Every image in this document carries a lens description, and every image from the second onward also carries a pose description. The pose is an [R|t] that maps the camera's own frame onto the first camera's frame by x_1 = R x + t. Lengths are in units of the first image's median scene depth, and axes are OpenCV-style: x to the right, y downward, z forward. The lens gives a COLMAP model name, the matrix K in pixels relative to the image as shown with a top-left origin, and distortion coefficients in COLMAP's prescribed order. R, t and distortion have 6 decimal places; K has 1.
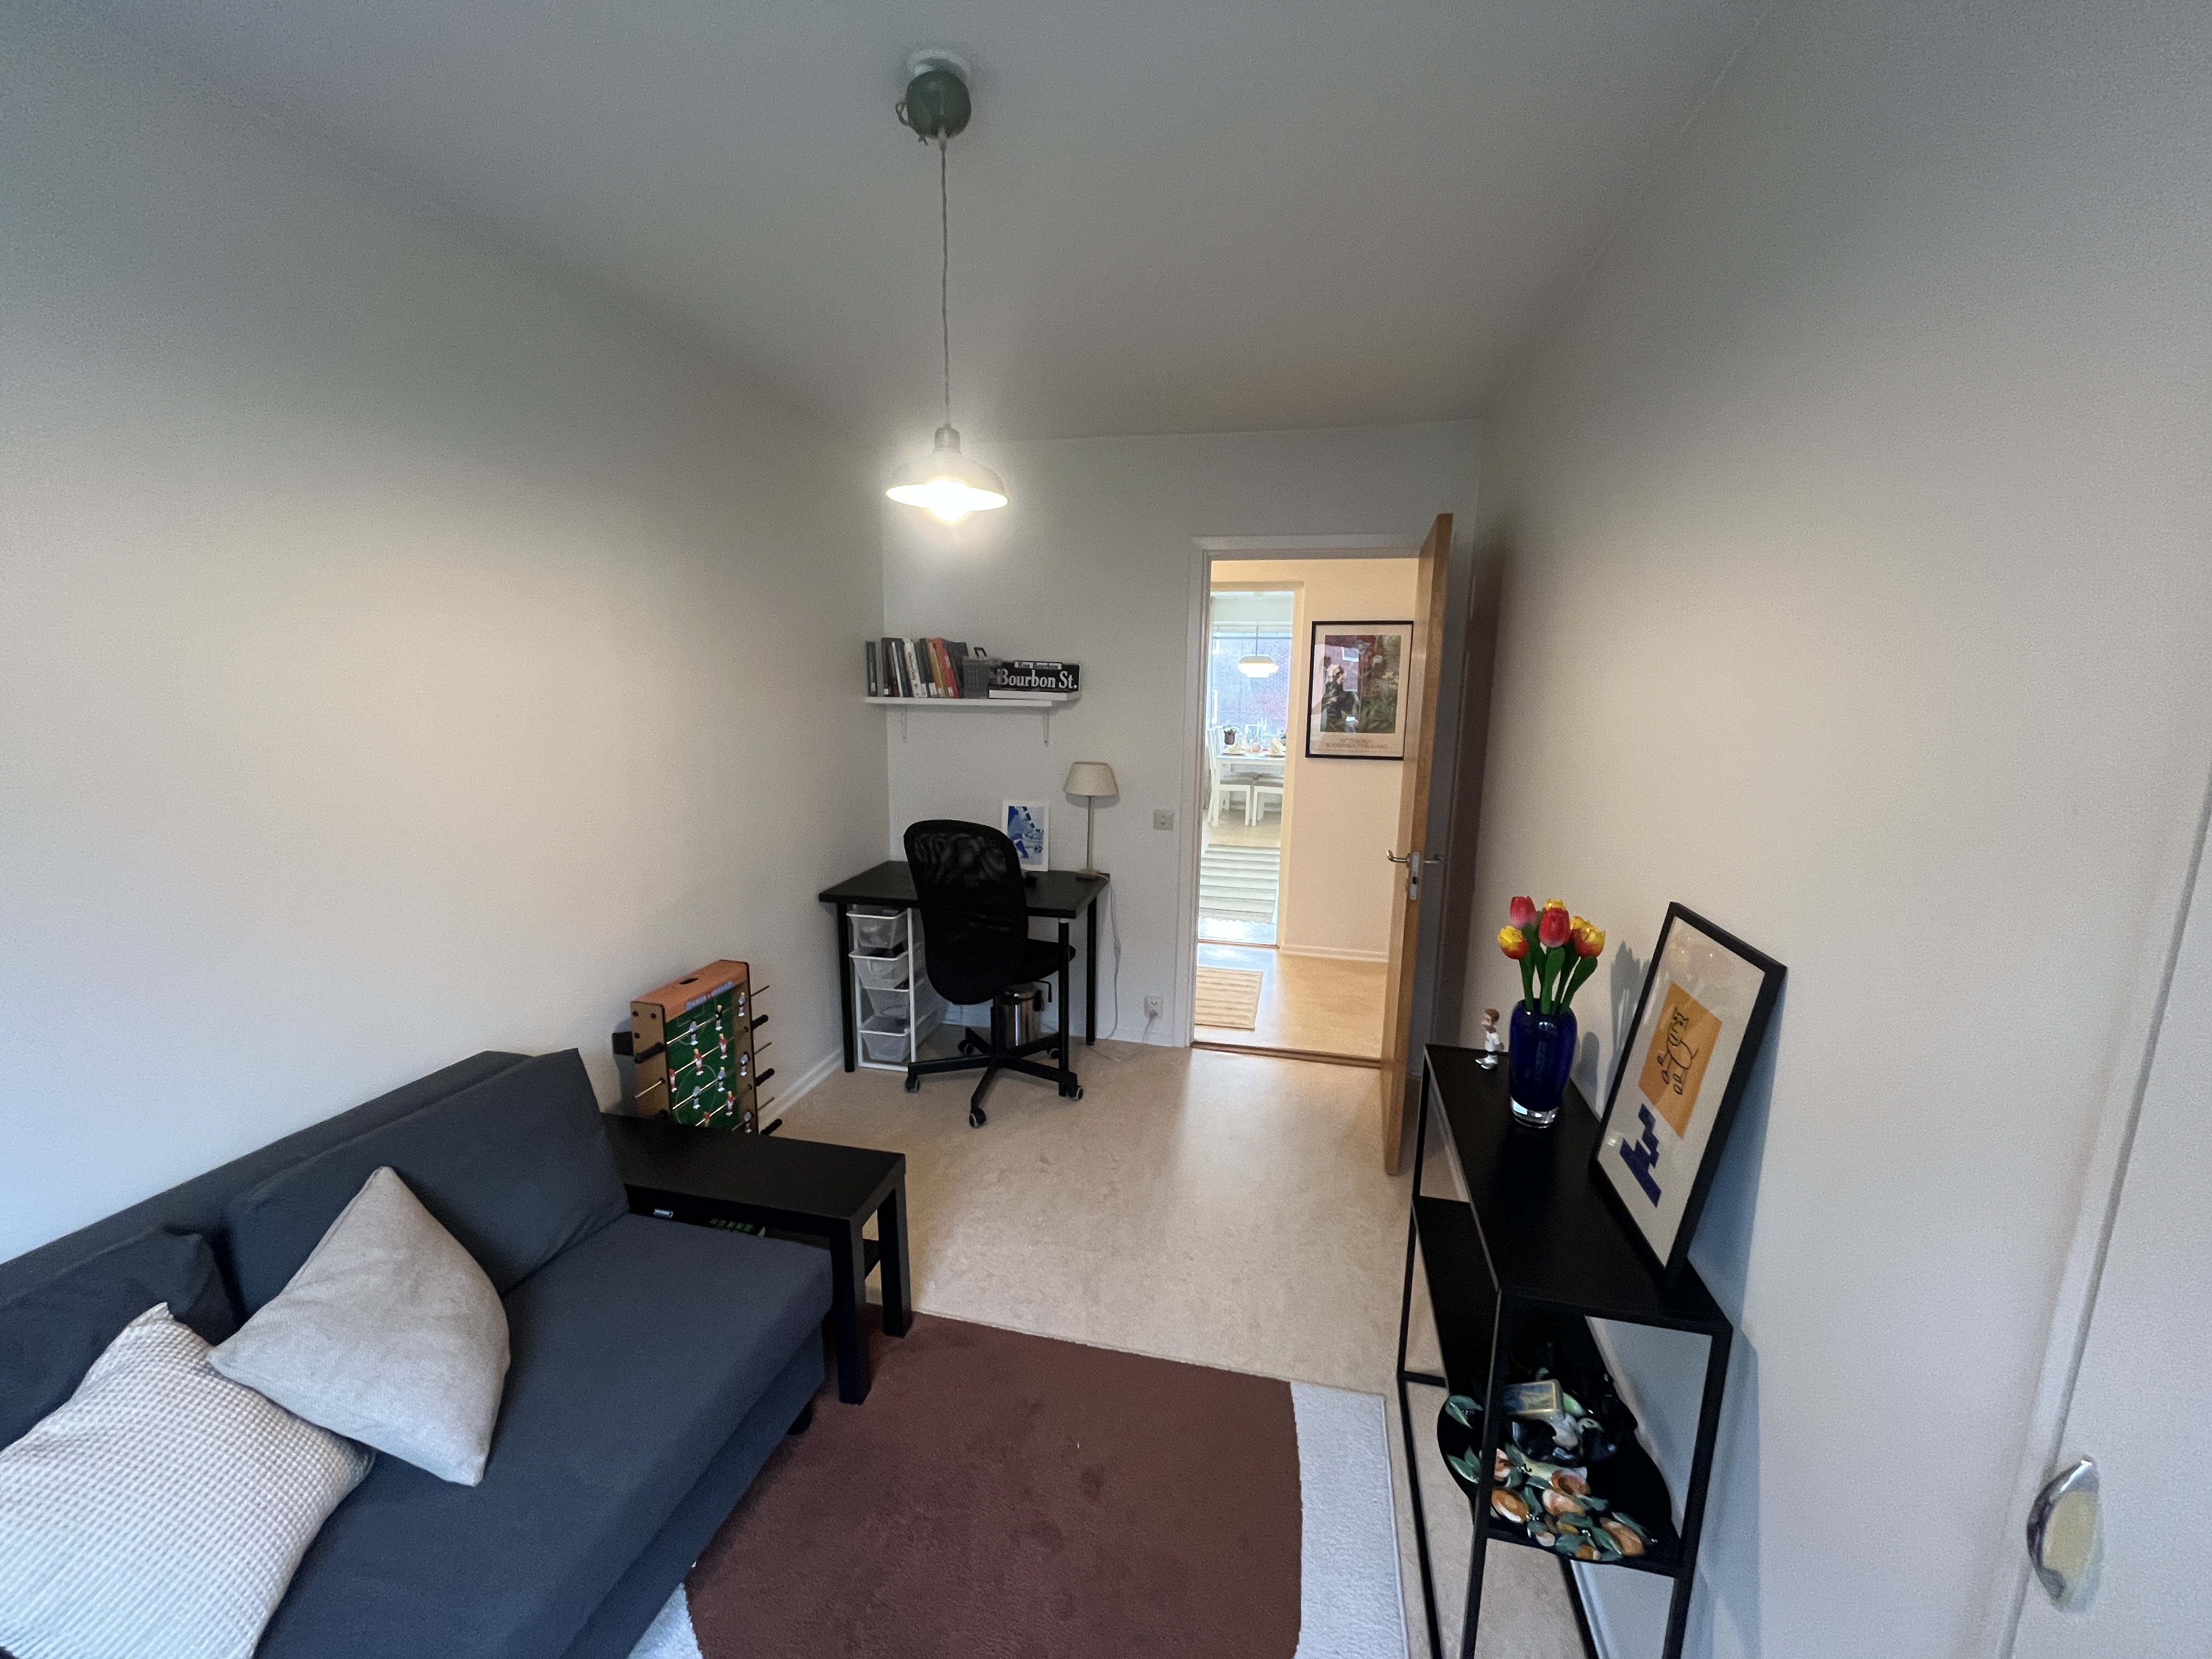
lens RADIAL K [[897.0, 0, 1104.6], [0, 897.0, 835.6], [0, 0, 1]] dist [-0.000474, 0.000312]
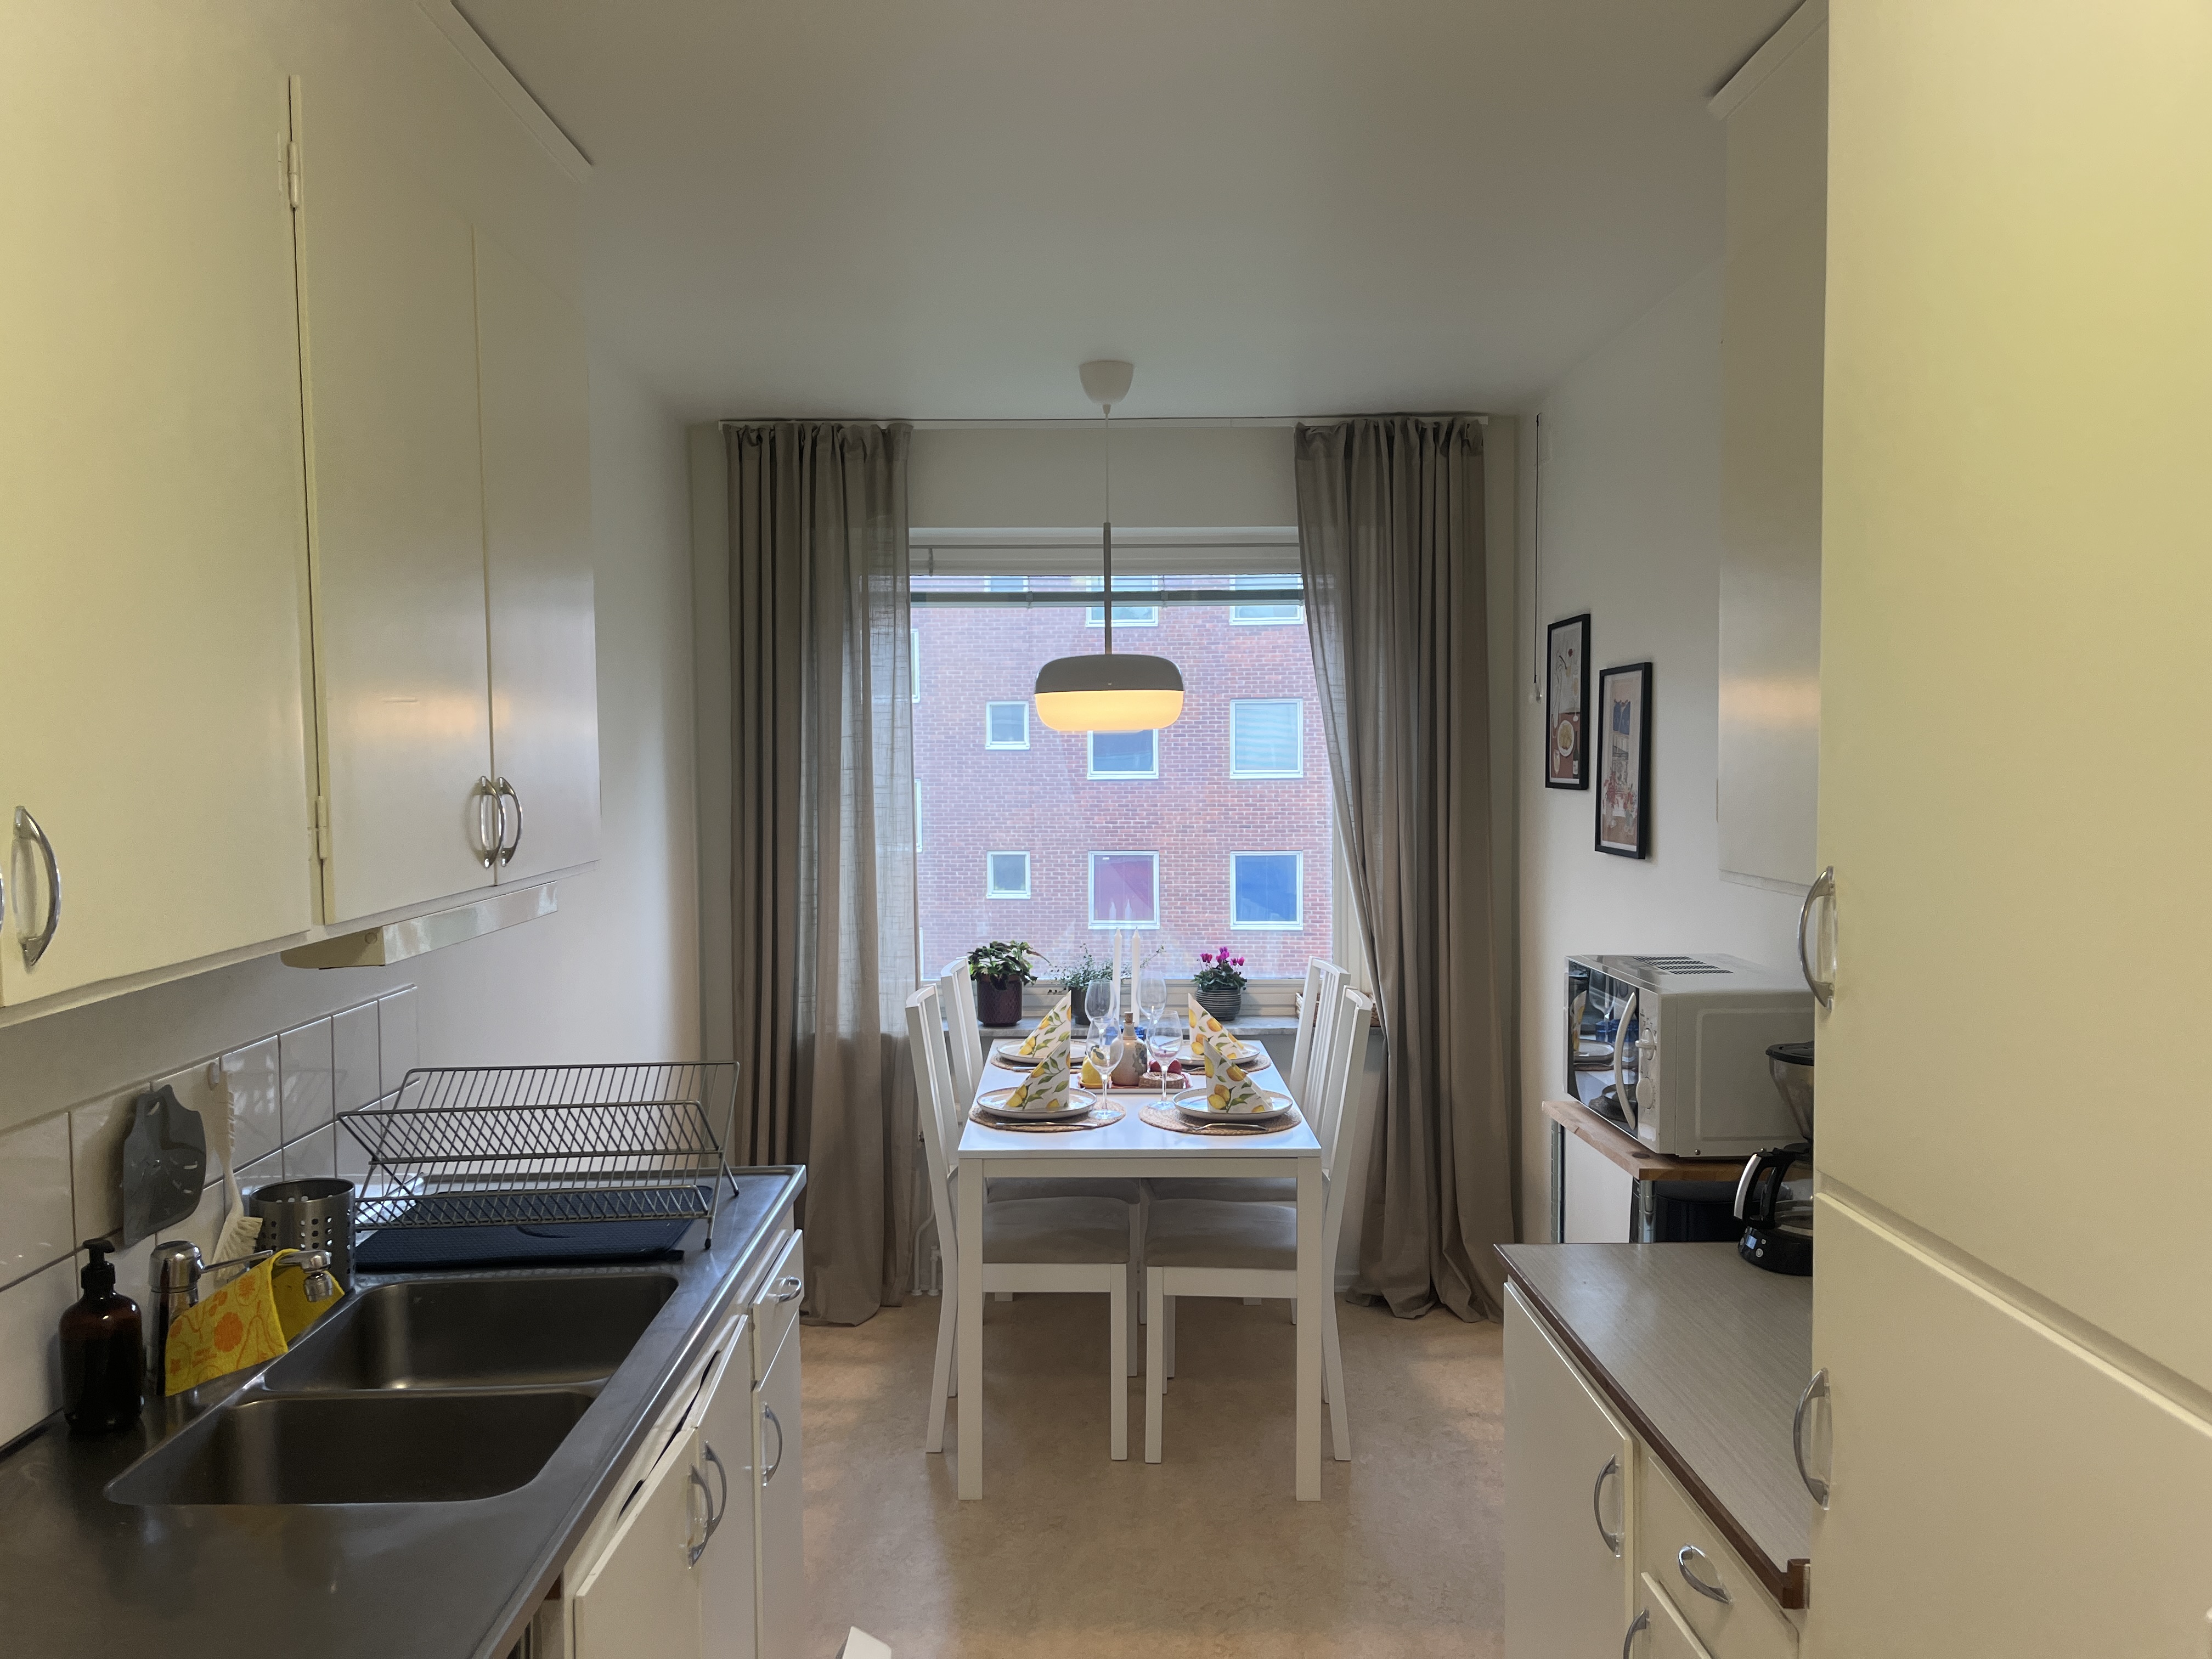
lens RADIAL K [[1673.5, 0, 1107.1], [0, 1673.5, 827.3], [0, 0, 1]] dist [0.000242, 0.000031]
pose [[0.973110, -0.033315, 0.227917, 0.070313], [0.062968, 0.990270, -0.124100, -0.104576], [-0.221565, 0.135115, 0.965740, 0.590477]]
